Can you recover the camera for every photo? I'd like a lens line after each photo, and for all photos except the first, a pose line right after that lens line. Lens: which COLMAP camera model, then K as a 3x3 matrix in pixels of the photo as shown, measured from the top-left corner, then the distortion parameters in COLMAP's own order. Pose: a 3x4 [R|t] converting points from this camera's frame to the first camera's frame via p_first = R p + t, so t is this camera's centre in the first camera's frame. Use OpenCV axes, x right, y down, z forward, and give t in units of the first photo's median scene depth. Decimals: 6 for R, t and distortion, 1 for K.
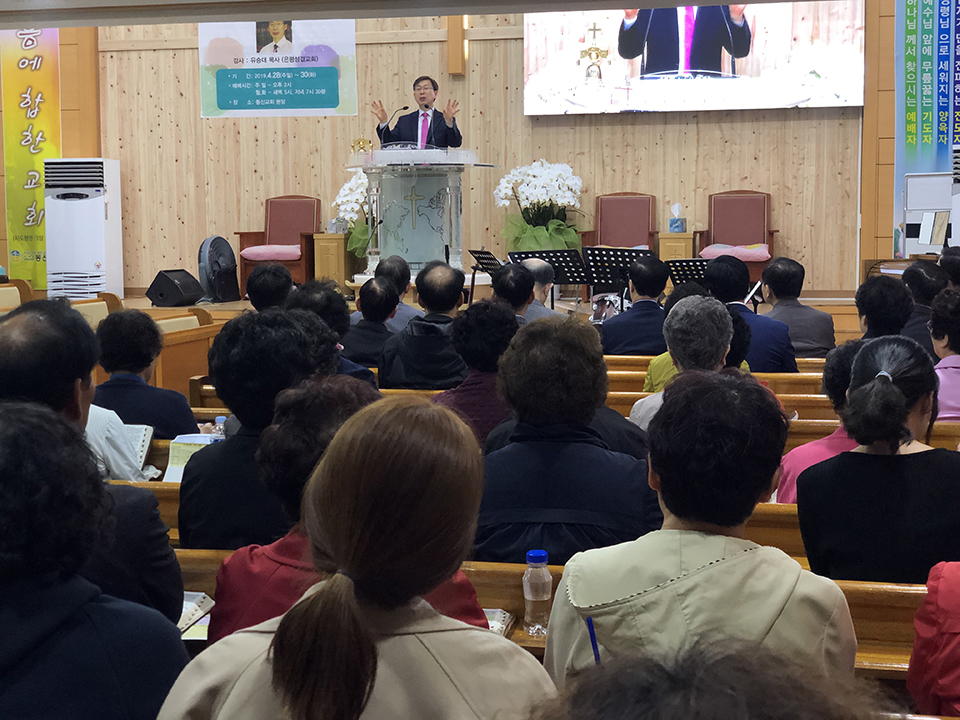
lens RADIAL K [[1466.7, 0, 481.7], [0, 1466.7, 359.4], [0, 0, 1]] dist [0.167377, -0.707170]
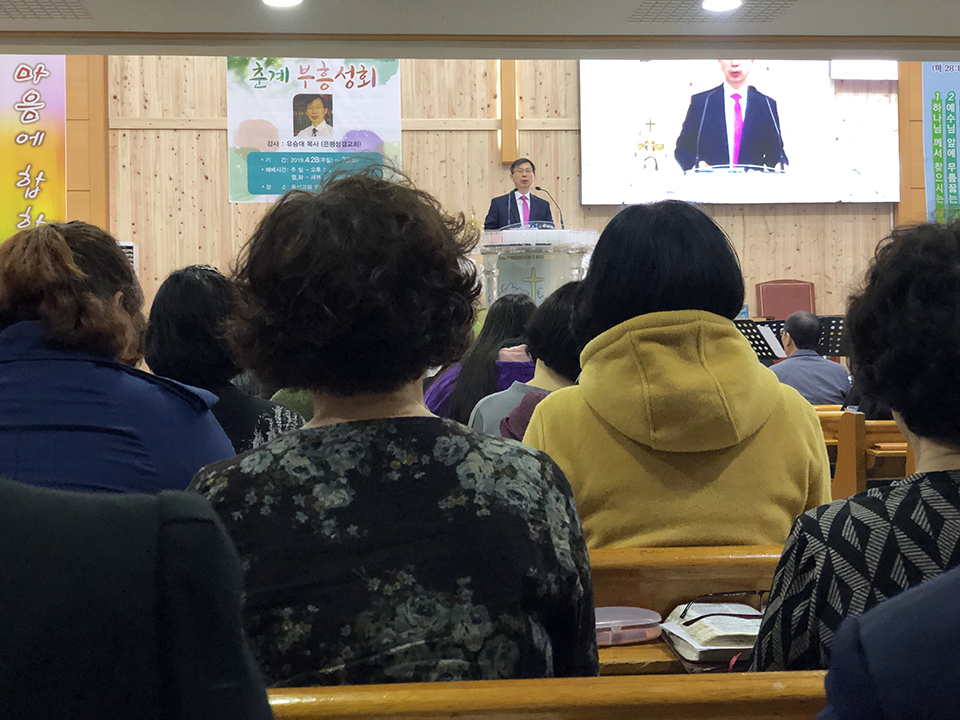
lens RADIAL K [[1466.7, 0, 481.7], [0, 1466.7, 359.4], [0, 0, 1]] dist [0.167377, -0.707170]
pose [[0.952997, -0.007089, 0.302896, -0.328156], [0.035818, 0.995351, -0.089401, 0.026017], [-0.300854, 0.096048, 0.948821, 0.073080]]
